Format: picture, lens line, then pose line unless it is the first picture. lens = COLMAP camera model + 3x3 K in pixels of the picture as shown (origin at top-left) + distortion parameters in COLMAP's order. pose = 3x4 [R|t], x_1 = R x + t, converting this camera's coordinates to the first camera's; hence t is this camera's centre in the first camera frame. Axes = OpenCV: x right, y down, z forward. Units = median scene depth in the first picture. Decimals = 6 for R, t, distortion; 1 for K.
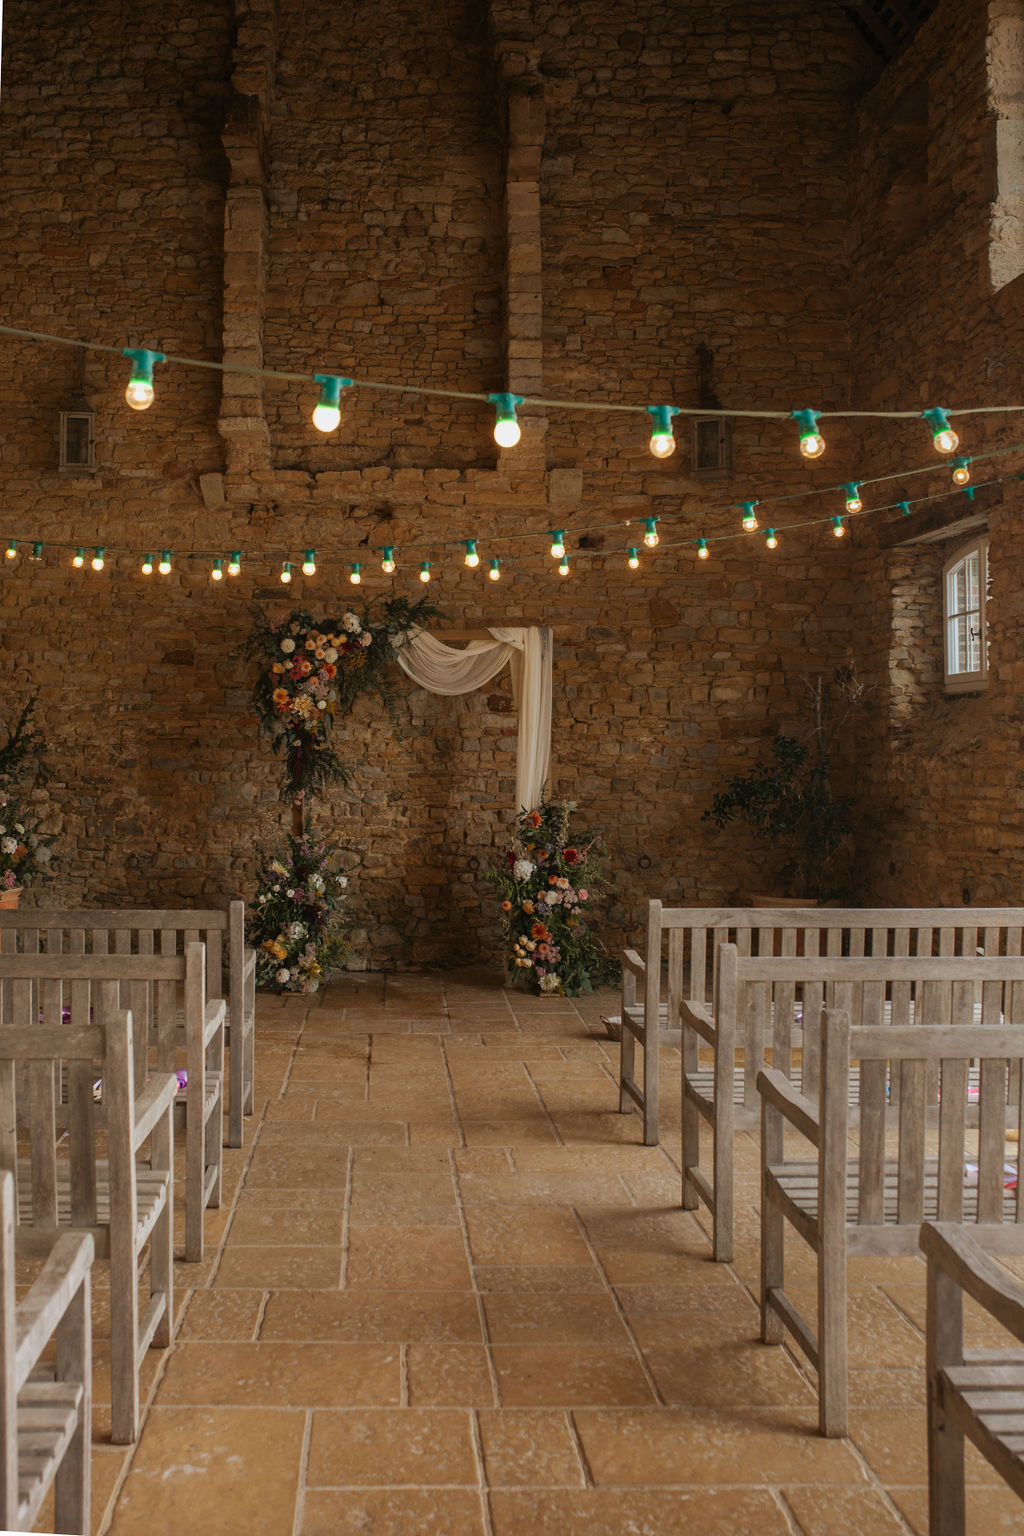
lens RADIAL K [[1981.0, 0, 507.1], [0, 1981.0, 757.4], [0, 0, 1]] dist [-0.205452, 0.000000]
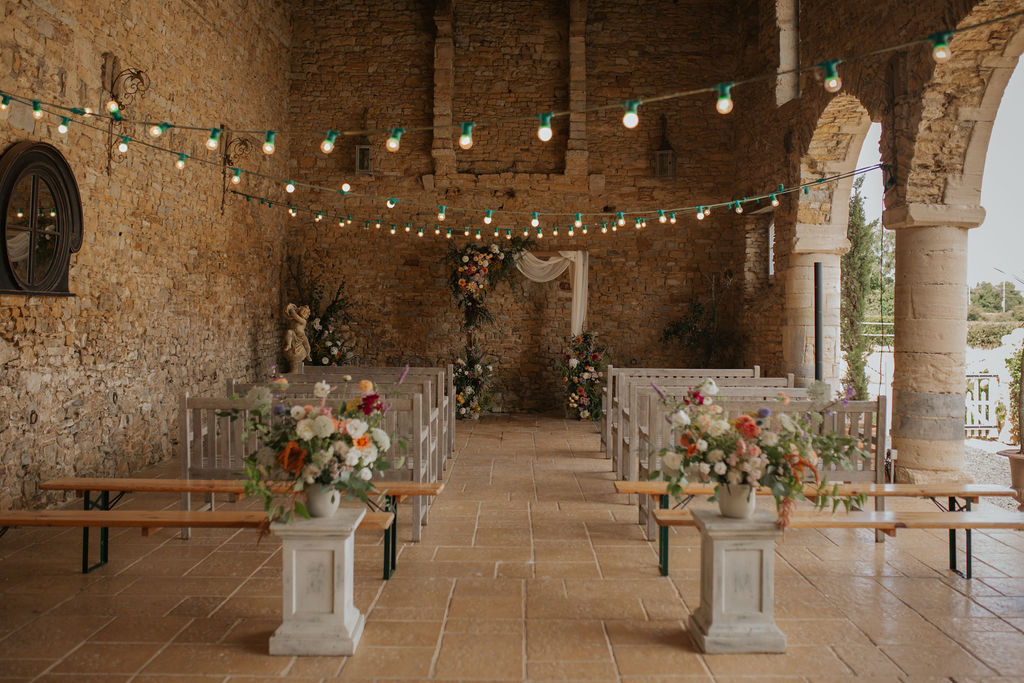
lens RADIAL K [[1320.7, 0, 515.9], [0, 1320.7, 339.7], [0, 0, 1]] dist [-0.205452, 0.000000]
pose [[0.998201, 0.008012, -0.059423, 0.027805], [-0.006808, 0.999768, 0.020446, 0.001715], [0.059573, -0.020005, 0.998023, -0.403225]]
